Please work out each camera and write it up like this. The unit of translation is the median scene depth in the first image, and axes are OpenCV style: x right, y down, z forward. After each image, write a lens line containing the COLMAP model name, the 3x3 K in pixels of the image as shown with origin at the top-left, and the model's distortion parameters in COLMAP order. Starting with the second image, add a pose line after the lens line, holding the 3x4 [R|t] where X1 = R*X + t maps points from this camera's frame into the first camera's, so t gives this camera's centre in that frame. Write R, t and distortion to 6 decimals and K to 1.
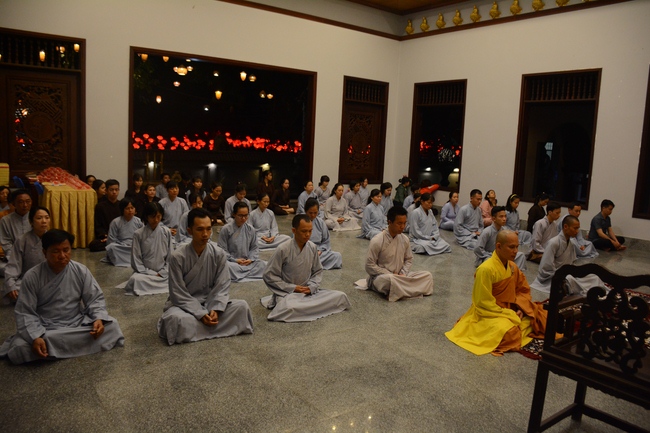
lens RADIAL K [[501.5, 0, 325.0], [0, 501.5, 216.5], [0, 0, 1]] dist [-0.089308, 0.001987]
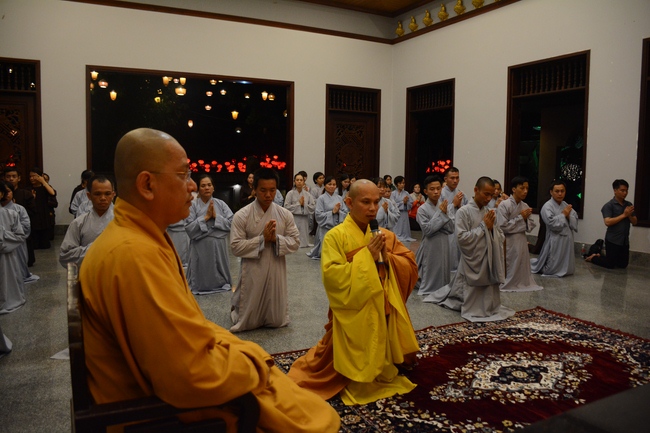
lens RADIAL K [[501.5, 0, 325.0], [0, 501.5, 216.5], [0, 0, 1]] dist [-0.089308, 0.001987]
pose [[0.986152, -0.020469, -0.164576, 0.186593], [0.012728, 0.998768, -0.047956, 0.013518], [0.165355, 0.045197, 0.985198, 0.079193]]
